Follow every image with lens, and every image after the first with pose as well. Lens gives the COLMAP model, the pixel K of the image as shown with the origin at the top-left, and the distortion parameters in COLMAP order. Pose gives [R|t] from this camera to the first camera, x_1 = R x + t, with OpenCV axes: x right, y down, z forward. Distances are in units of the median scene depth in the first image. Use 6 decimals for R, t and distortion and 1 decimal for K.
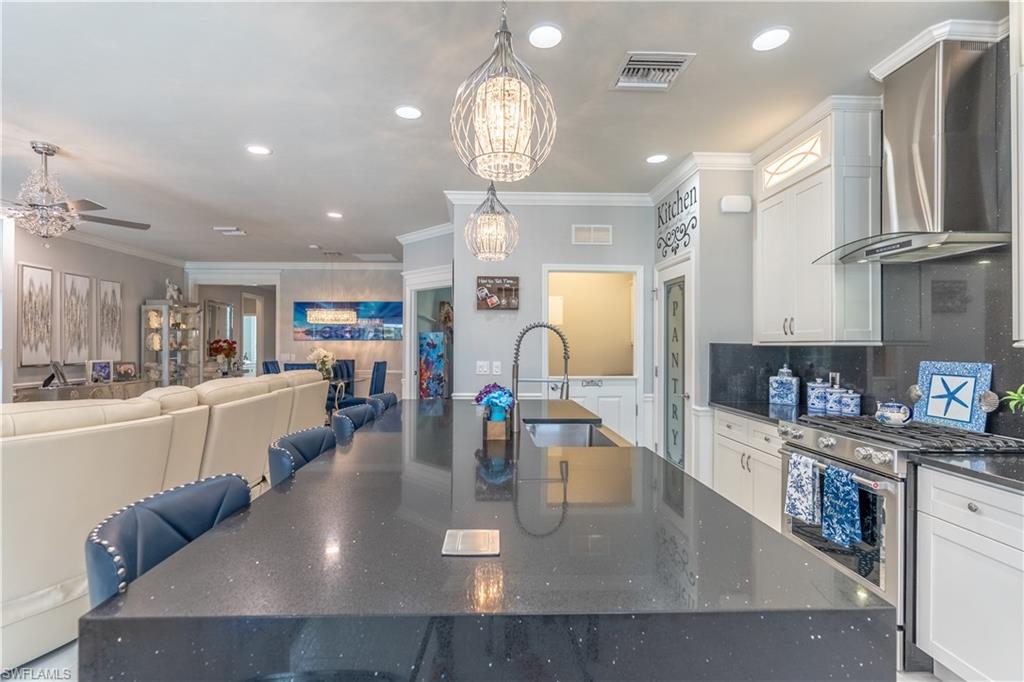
lens RADIAL K [[473.5, 0, 456.5], [0, 473.5, 344.5], [0, 0, 1]] dist [-0.014366, 0.005112]
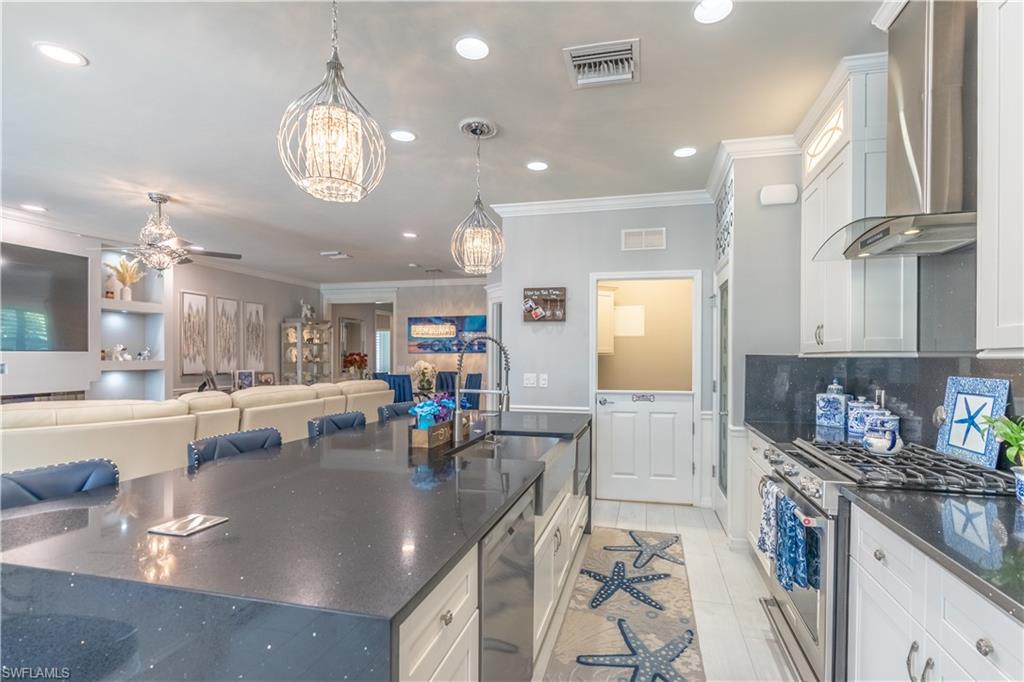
lens RADIAL K [[473.5, 0, 492.2], [0, 473.5, 361.9], [0, 0, 1]] dist [-0.014366, 0.005112]
pose [[0.966983, 0.002318, -0.254830, 0.236471], [0.000141, 0.999954, 0.009631, 0.001650], [0.254840, -0.009349, 0.966938, 0.017001]]
